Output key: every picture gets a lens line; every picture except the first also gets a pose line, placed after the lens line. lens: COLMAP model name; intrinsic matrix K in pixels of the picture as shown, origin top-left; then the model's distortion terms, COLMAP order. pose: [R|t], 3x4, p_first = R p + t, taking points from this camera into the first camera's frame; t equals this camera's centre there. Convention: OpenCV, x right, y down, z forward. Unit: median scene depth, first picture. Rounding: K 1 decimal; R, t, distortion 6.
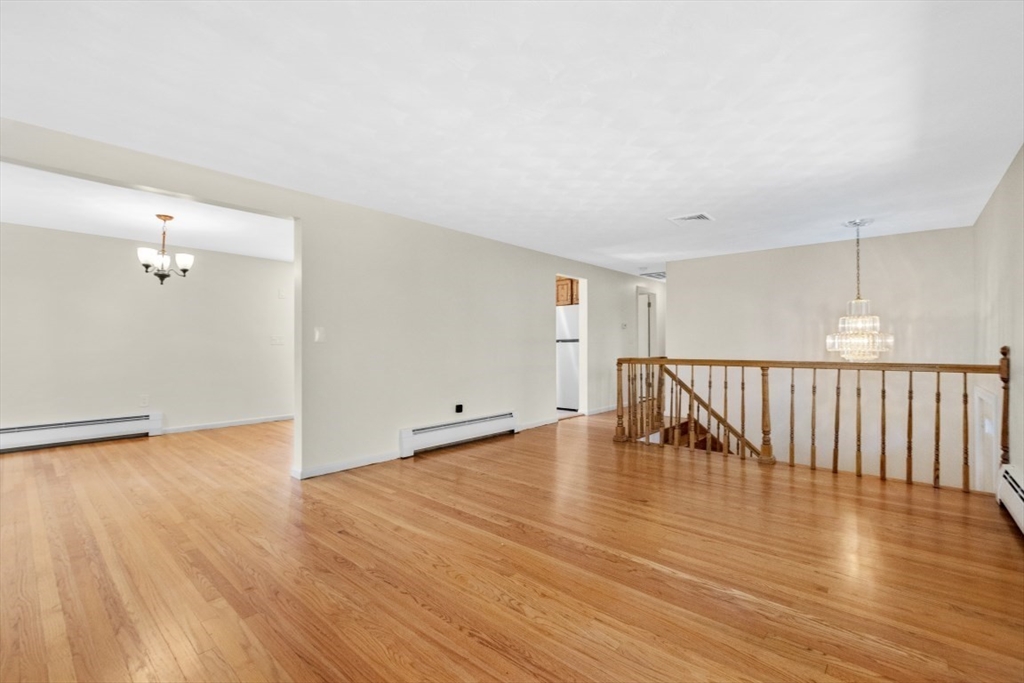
lens RADIAL K [[448.2, 0, 512.0], [0, 448.2, 341.5], [0, 0, 1]] dist [-0.012036, 0.000850]
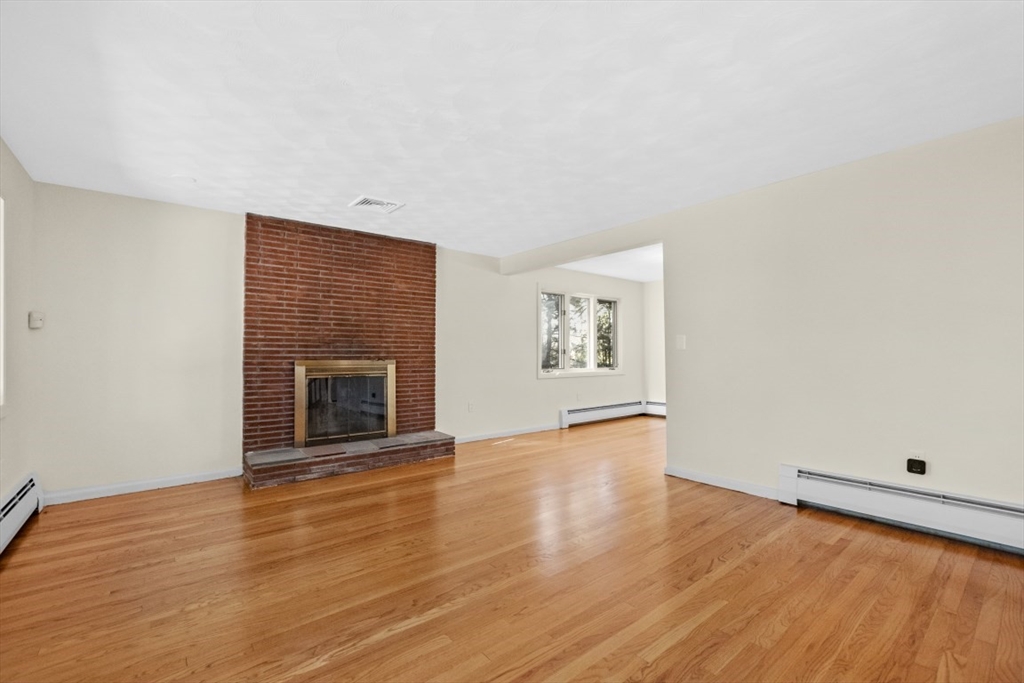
lens RADIAL K [[441.4, 0, 517.0], [0, 441.4, 347.6], [0, 0, 1]] dist [-0.015832, 0.000178]
pose [[-0.160228, -0.015170, -0.986963, 0.745468], [0.009192, 0.999816, -0.016860, 0.009212], [0.987037, -0.011774, -0.160059, 0.900941]]
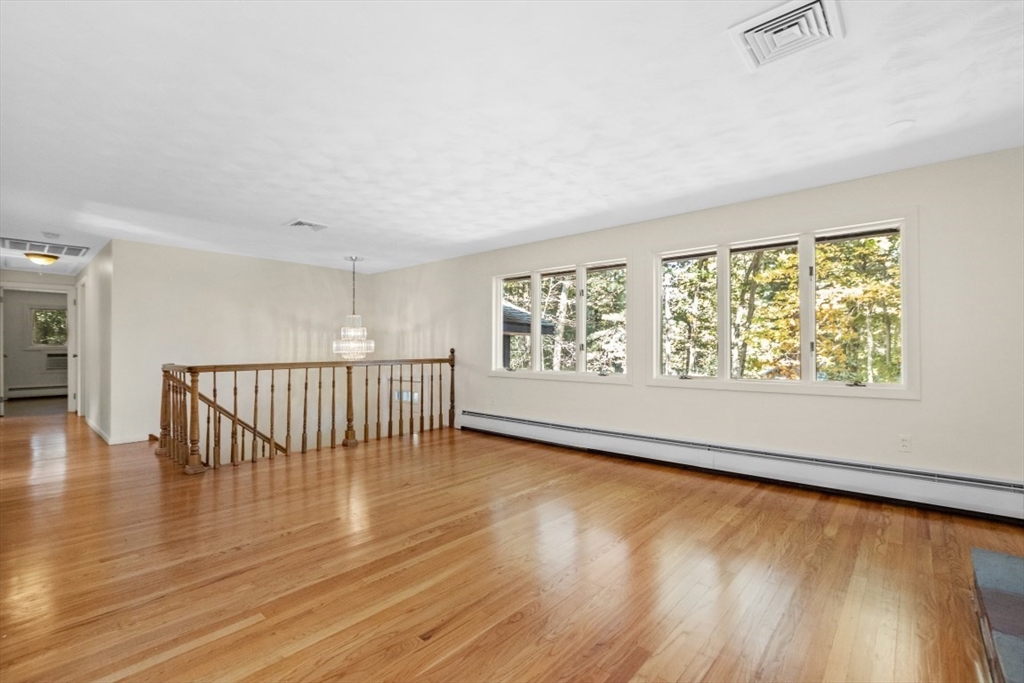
lens RADIAL K [[448.2, 0, 512.0], [0, 448.2, 341.5], [0, 0, 1]] dist [-0.012036, 0.000850]
pose [[0.014409, 0.011720, 0.999827, -0.826920], [-0.002791, 0.999928, -0.011681, 0.002758], [-0.999892, -0.002622, 0.014441, 0.692500]]
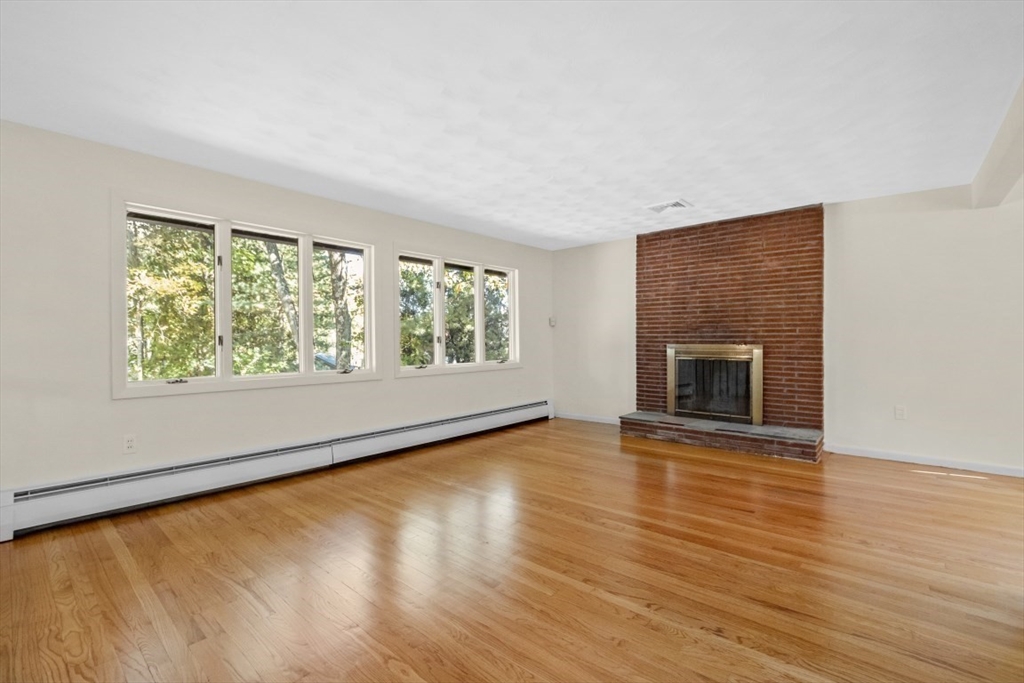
lens RADIAL K [[463.9, 0, 512.0], [0, 463.9, 341.5], [0, 0, 1]] dist [-0.002437, -0.000173]
pose [[-0.999993, 0.003662, 0.000174, 0.158322], [0.003661, 0.999991, -0.002098, 0.011801], [-0.000182, -0.002097, -0.999998, 1.697943]]
